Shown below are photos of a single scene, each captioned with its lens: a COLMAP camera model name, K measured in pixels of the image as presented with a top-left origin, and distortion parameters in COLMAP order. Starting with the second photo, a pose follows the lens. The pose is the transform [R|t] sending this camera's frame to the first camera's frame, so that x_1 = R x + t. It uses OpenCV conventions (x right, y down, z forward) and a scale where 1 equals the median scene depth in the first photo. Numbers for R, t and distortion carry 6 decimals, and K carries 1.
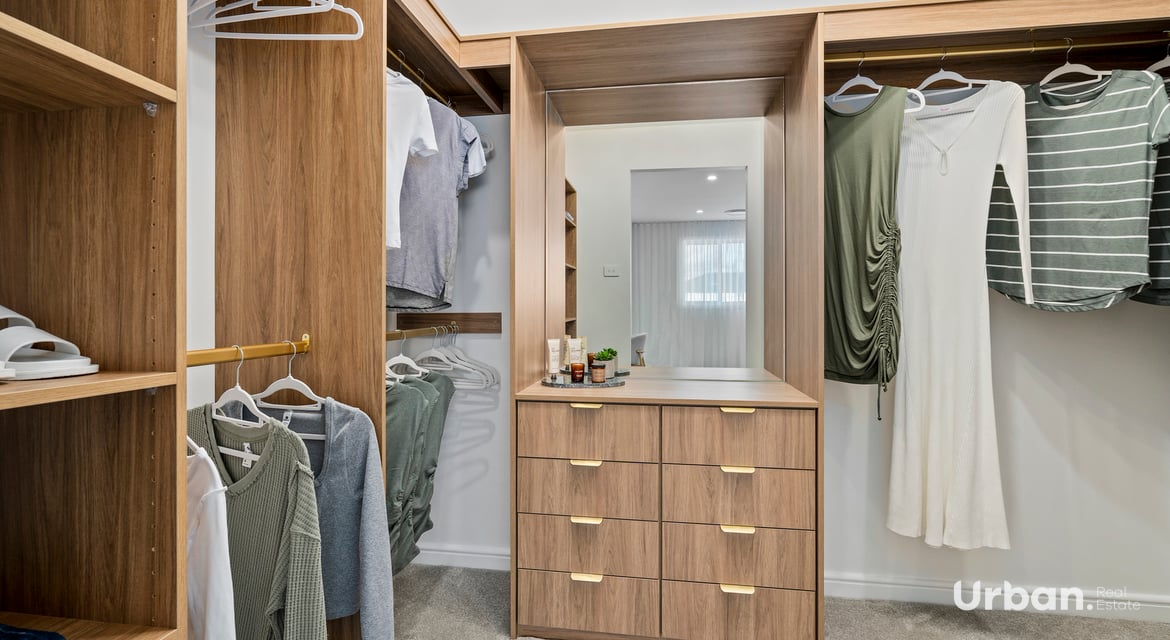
lens RADIAL K [[529.5, 0, 584.1], [0, 529.5, 315.5], [0, 0, 1]] dist [-0.000852, 0.000224]
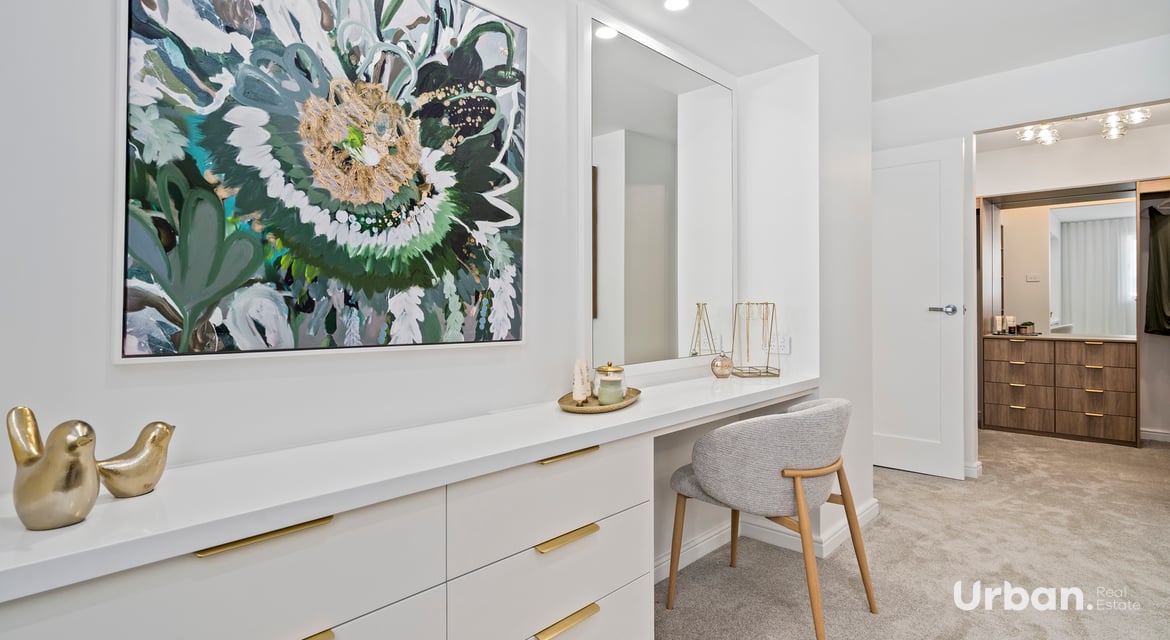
lens RADIAL K [[583.2, 0, 569.1], [0, 583.2, 304.0], [0, 0, 1]] dist [-0.001035, -0.000181]
pose [[0.812165, -0.004193, -0.583413, -0.114393], [0.004506, 0.999989, -0.000915, -0.014216], [0.583411, -0.001886, 0.812175, -2.620099]]
